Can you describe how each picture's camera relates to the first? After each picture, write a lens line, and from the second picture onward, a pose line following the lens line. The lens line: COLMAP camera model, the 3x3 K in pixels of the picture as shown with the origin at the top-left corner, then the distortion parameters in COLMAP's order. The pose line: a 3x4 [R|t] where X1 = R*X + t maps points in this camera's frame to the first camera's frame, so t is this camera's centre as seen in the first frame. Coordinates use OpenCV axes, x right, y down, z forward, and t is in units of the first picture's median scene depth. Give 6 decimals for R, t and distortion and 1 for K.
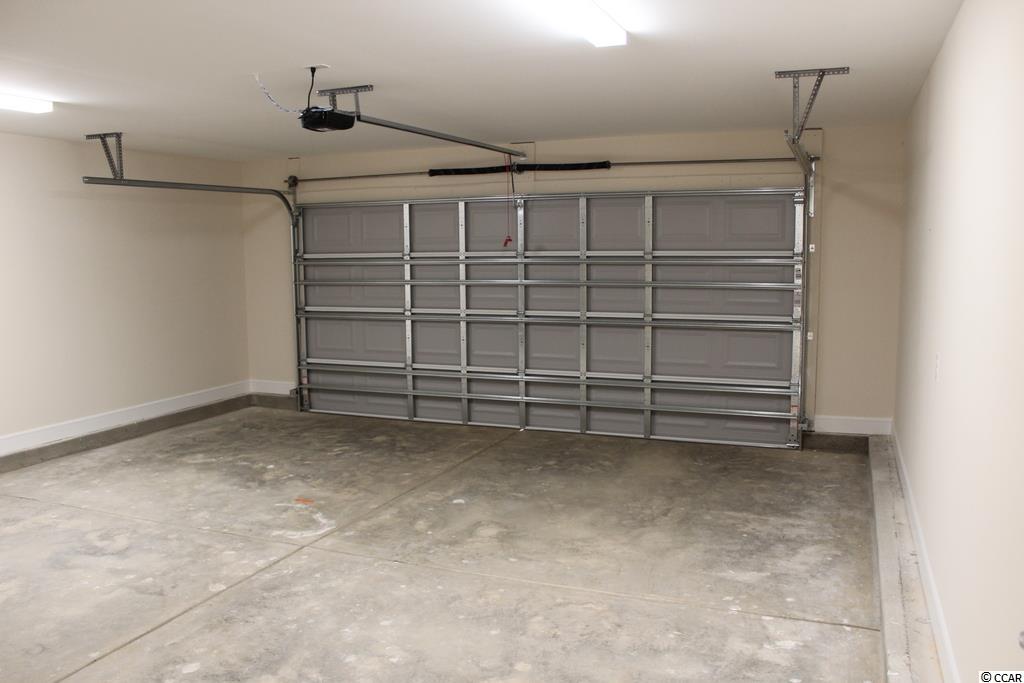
lens RADIAL K [[846.7, 0, 512.8], [0, 846.7, 341.5], [0, 0, 1]] dist [-0.143912, 0.102081]
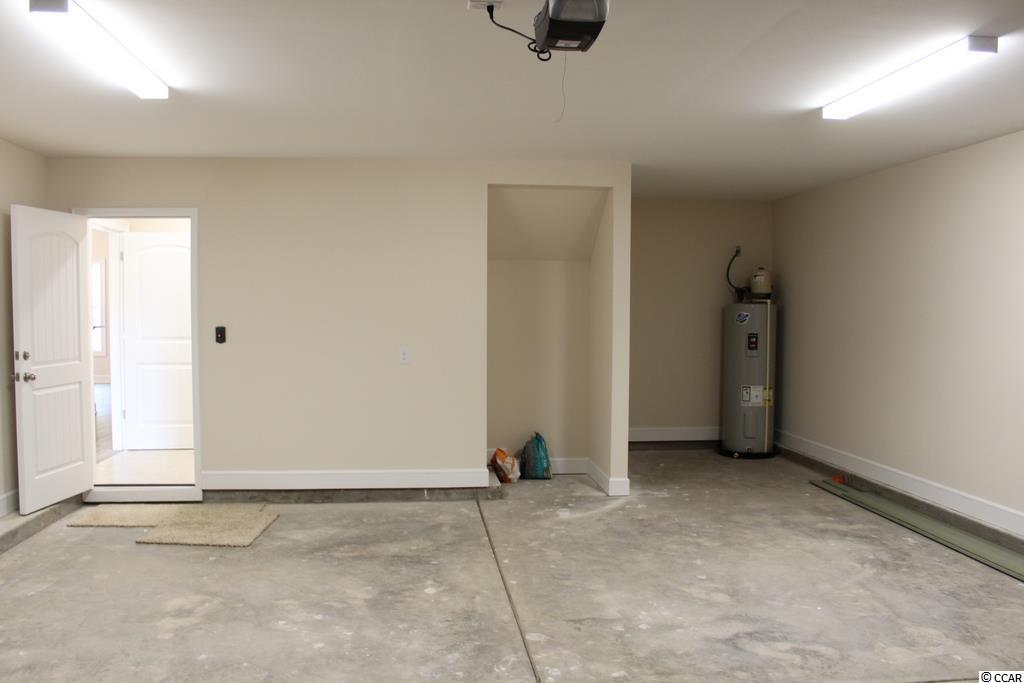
lens RADIAL K [[846.7, 0, 510.9], [0, 846.7, 343.9], [0, 0, 1]] dist [-0.143912, 0.102081]
pose [[-0.879510, 0.031951, -0.474807, 0.094197], [-0.046063, 0.987342, 0.151766, -0.161959], [0.473646, 0.155351, -0.866906, 1.746651]]
